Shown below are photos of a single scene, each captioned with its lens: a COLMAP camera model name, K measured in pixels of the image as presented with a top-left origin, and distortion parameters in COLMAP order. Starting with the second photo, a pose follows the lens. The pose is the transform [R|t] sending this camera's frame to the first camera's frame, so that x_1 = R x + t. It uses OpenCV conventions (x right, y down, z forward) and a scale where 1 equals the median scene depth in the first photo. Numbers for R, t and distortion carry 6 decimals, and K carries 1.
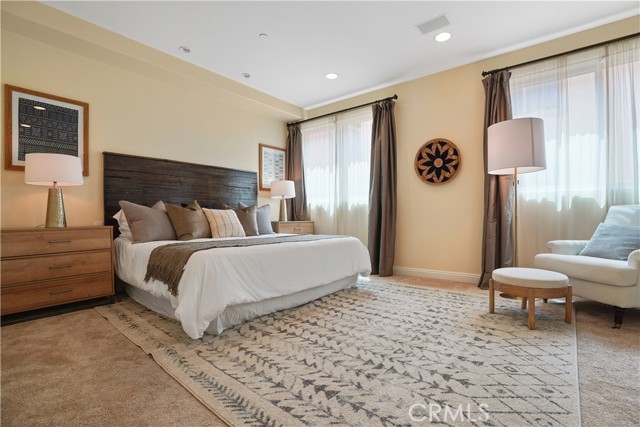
lens RADIAL K [[298.1, 0, 319.8], [0, 298.1, 215.8], [0, 0, 1]] dist [-0.028721, 0.007031]
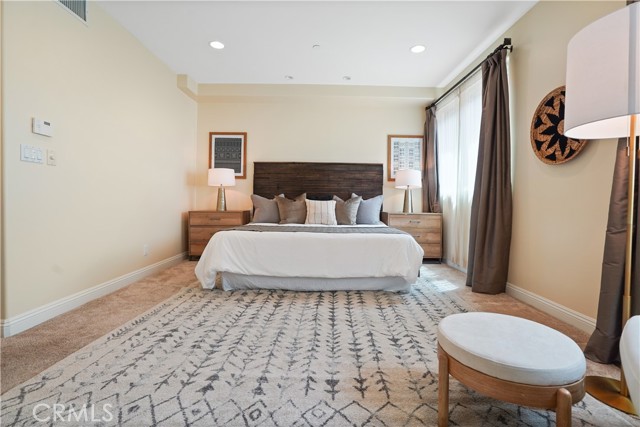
lens RADIAL K [[285.6, 0, 319.8], [0, 285.6, 209.5], [0, 0, 1]] dist [-0.030508, 0.000505]
pose [[0.639256, 0.036302, -0.768137, 0.687111], [-0.017543, 0.999314, 0.032627, -0.028642], [0.768794, -0.007382, 0.639454, 0.339153]]
